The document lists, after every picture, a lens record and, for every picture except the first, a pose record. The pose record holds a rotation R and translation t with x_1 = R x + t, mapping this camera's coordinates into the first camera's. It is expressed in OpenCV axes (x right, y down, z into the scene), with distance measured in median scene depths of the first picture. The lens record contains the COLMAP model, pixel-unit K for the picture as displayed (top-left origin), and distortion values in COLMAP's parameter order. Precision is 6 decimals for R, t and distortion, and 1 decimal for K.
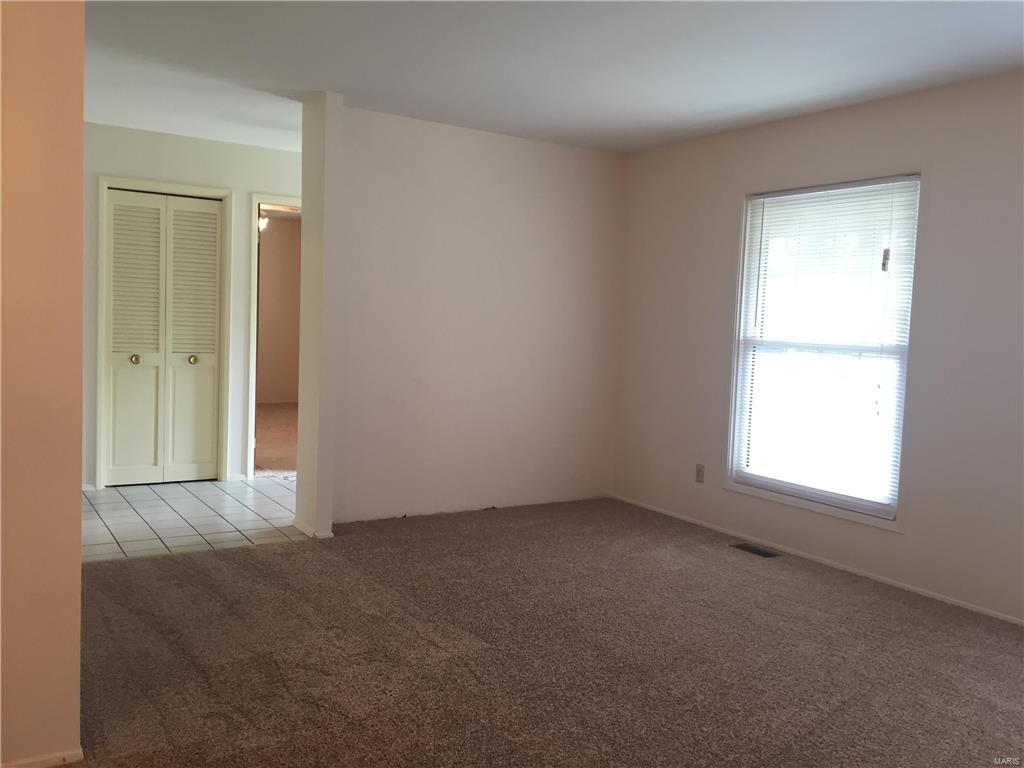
lens RADIAL K [[882.0, 0, 512.0], [0, 882.0, 384.0], [0, 0, 1]] dist [0.085761, -0.130889]
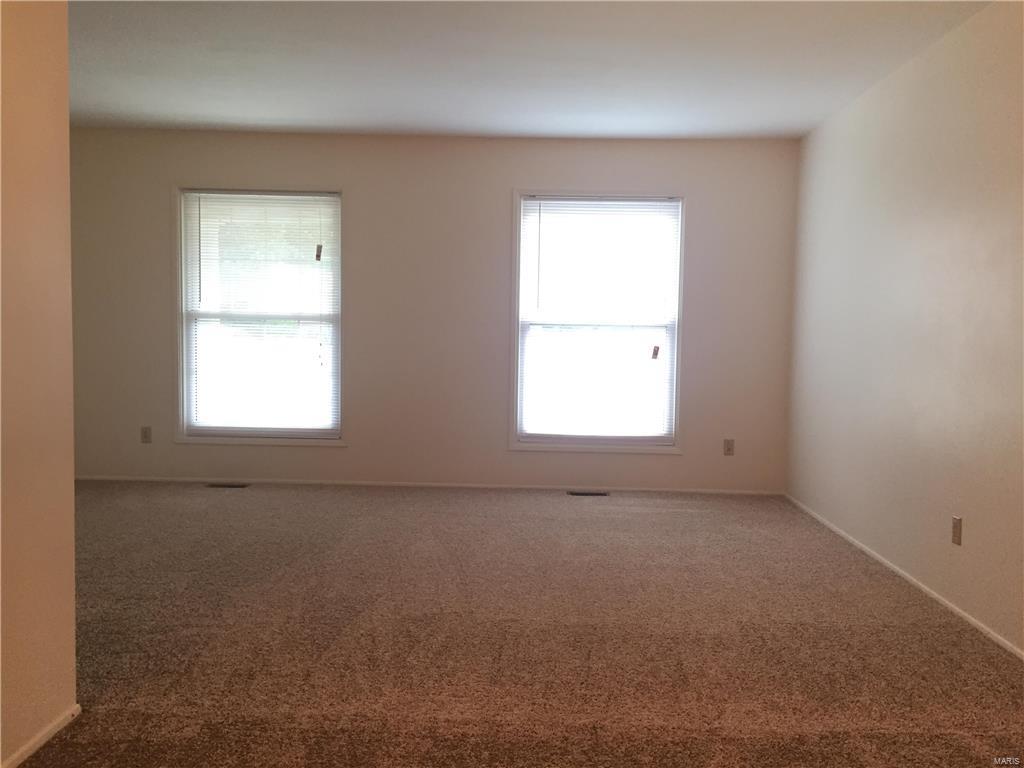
lens RADIAL K [[882.0, 0, 512.0], [0, 882.0, 384.0], [0, 0, 1]] dist [0.085761, -0.130889]
pose [[0.553260, -0.092765, 0.827828, -0.545150], [0.065134, 0.995555, 0.068029, -0.010377], [-0.830459, 0.016281, 0.556842, -0.005586]]
